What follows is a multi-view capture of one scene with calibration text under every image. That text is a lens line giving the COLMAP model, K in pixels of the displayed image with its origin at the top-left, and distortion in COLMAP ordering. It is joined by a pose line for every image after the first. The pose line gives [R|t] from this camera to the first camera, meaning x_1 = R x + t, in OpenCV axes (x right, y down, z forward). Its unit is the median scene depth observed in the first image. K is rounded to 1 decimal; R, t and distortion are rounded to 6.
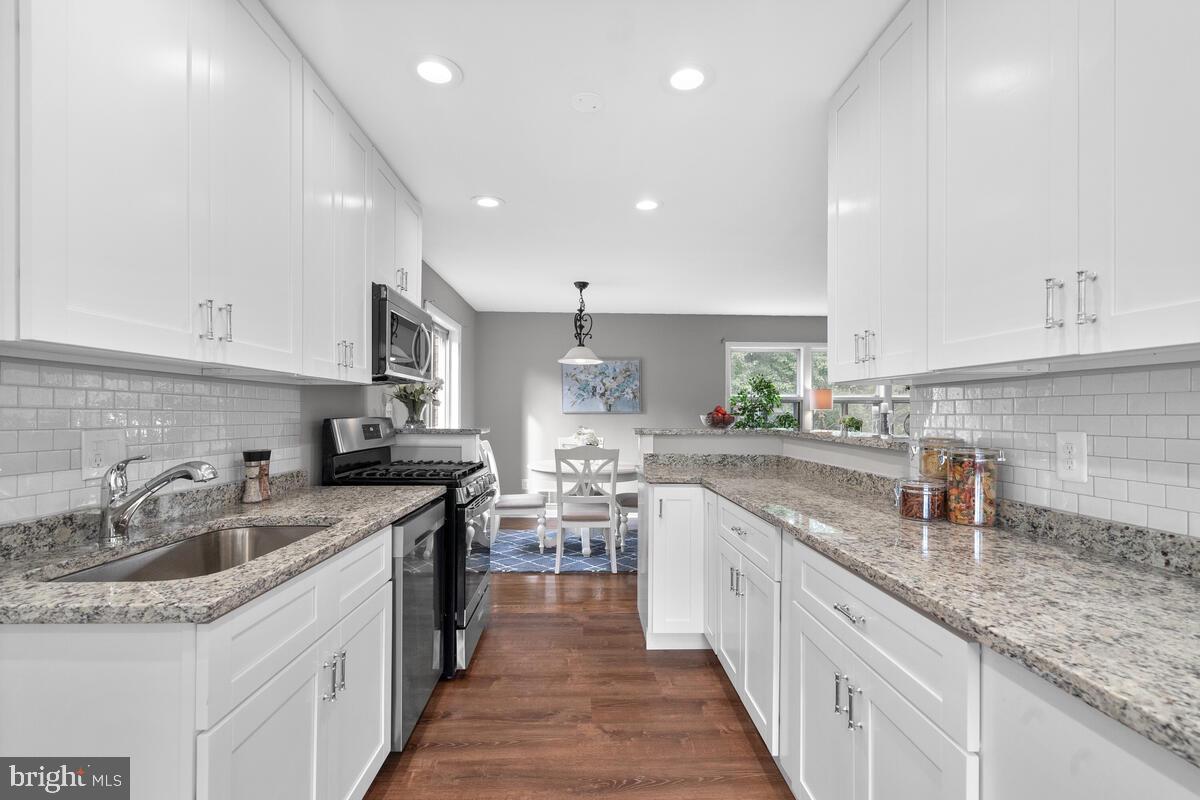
lens RADIAL K [[564.6, 0, 598.4], [0, 564.6, 413.3], [0, 0, 1]] dist [-0.000148, 0.000384]
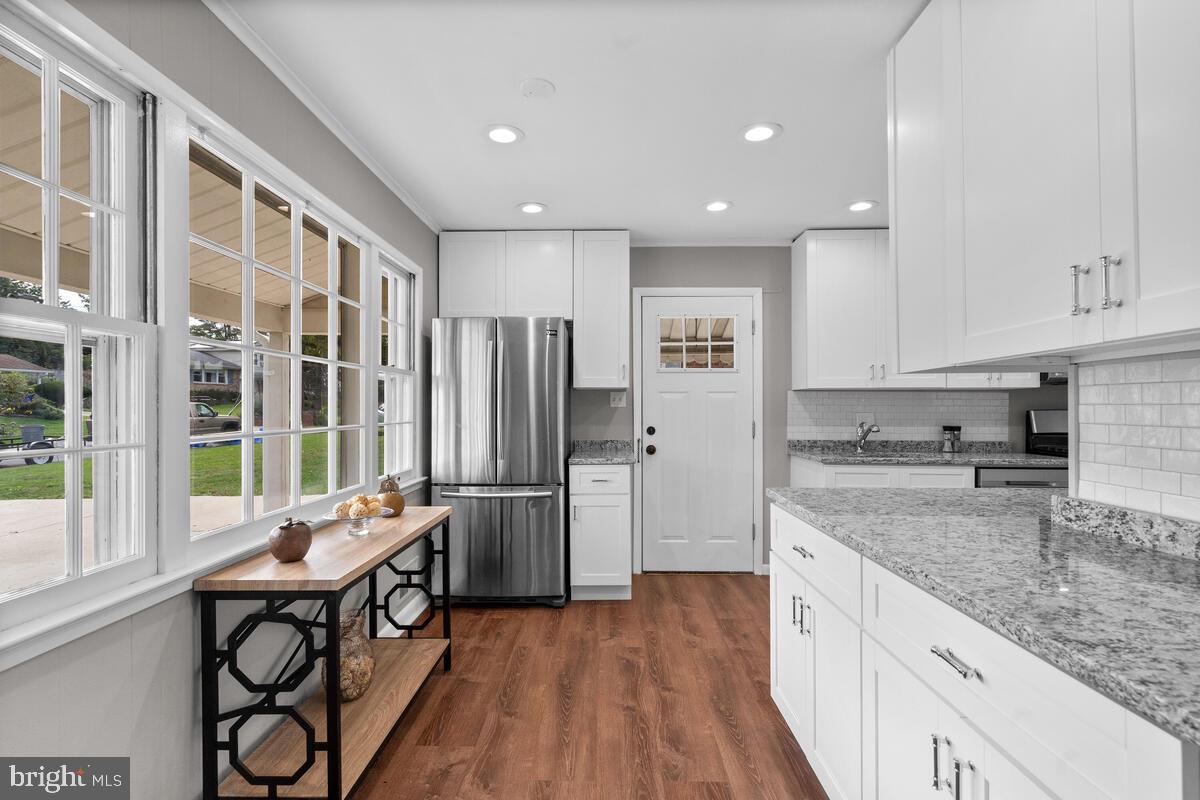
lens RADIAL K [[548.5, 0, 595.5], [0, 548.5, 407.9], [0, 0, 1]] dist [-0.002167, 0.000132]
pose [[-0.043287, -0.003110, -0.999058, 1.128295], [0.001237, 0.999994, -0.003166, 0.006839], [0.999062, -0.001373, -0.043283, -0.123055]]
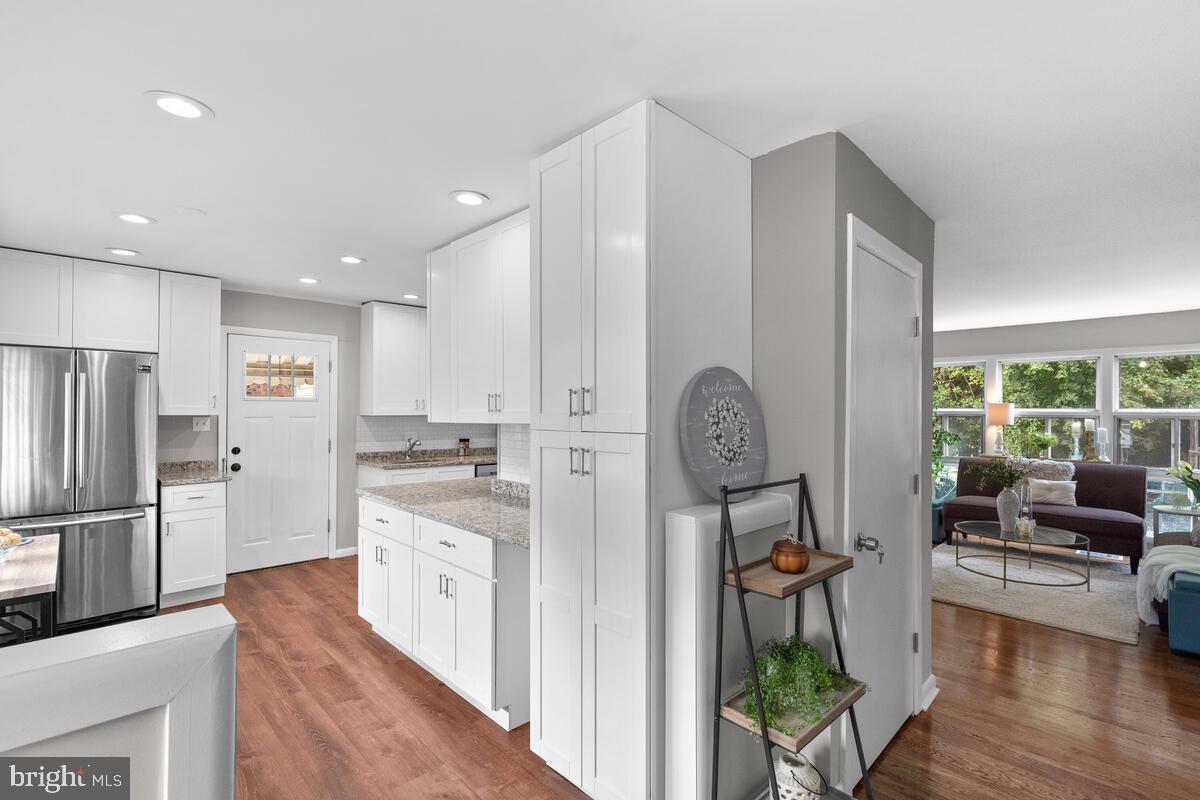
lens RADIAL K [[548.5, 0, 595.5], [0, 548.5, 407.9], [0, 0, 1]] dist [-0.002167, 0.000132]
pose [[0.676965, -0.001483, -0.736014, 1.710564], [-0.003641, 0.999979, -0.005364, -0.072145], [0.736006, 0.006312, 0.676946, -0.395804]]
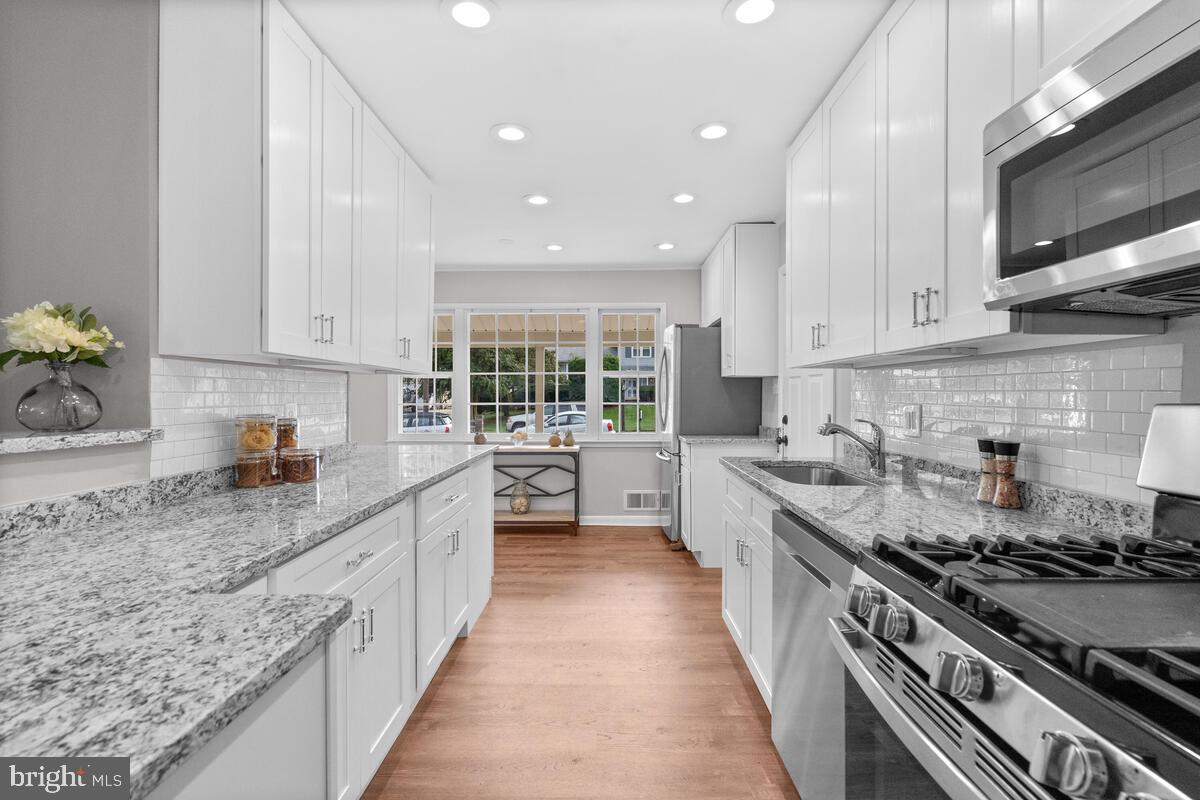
lens RADIAL K [[557.1, 0, 596.1], [0, 557.1, 396.6], [0, 0, 1]] dist [-0.000688, 0.000631]
pose [[-0.999125, -0.003163, 0.041700, -0.064026], [-0.003115, 0.999994, 0.001233, 0.005197], [-0.041704, 0.001102, -0.999129, 1.521403]]
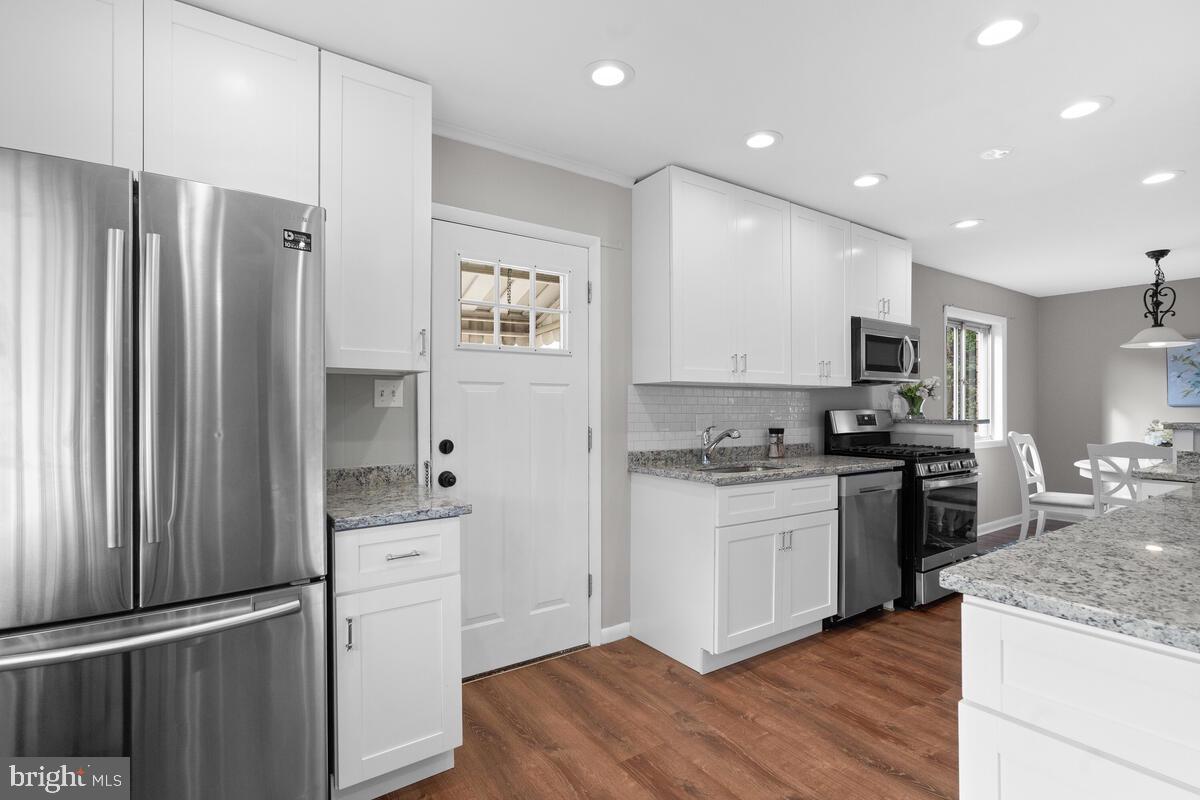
lens RADIAL K [[569.7, 0, 601.5], [0, 569.7, 404.8], [0, 0, 1]] dist [-0.000188, 0.000052]
pose [[0.554196, -0.006907, -0.832357, 0.475011], [0.003073, 0.999976, -0.006252, 0.002644], [0.832380, 0.000907, 0.554204, -0.360021]]
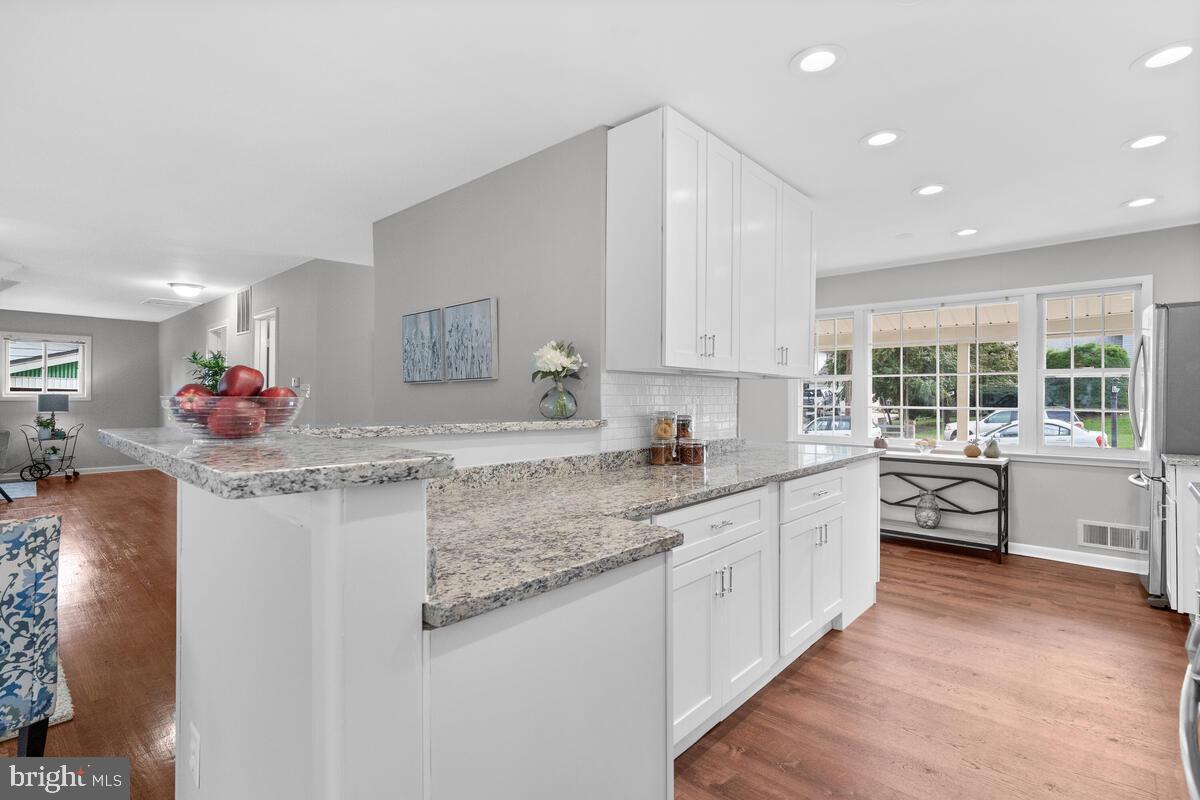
lens RADIAL K [[557.1, 0, 596.1], [0, 557.1, 396.6], [0, 0, 1]] dist [-0.000688, 0.000631]
pose [[-0.720426, -0.005112, 0.693513, -0.198074], [-0.006943, 0.999976, 0.000159, 0.004799], [-0.693498, -0.004701, -0.720444, 1.612525]]
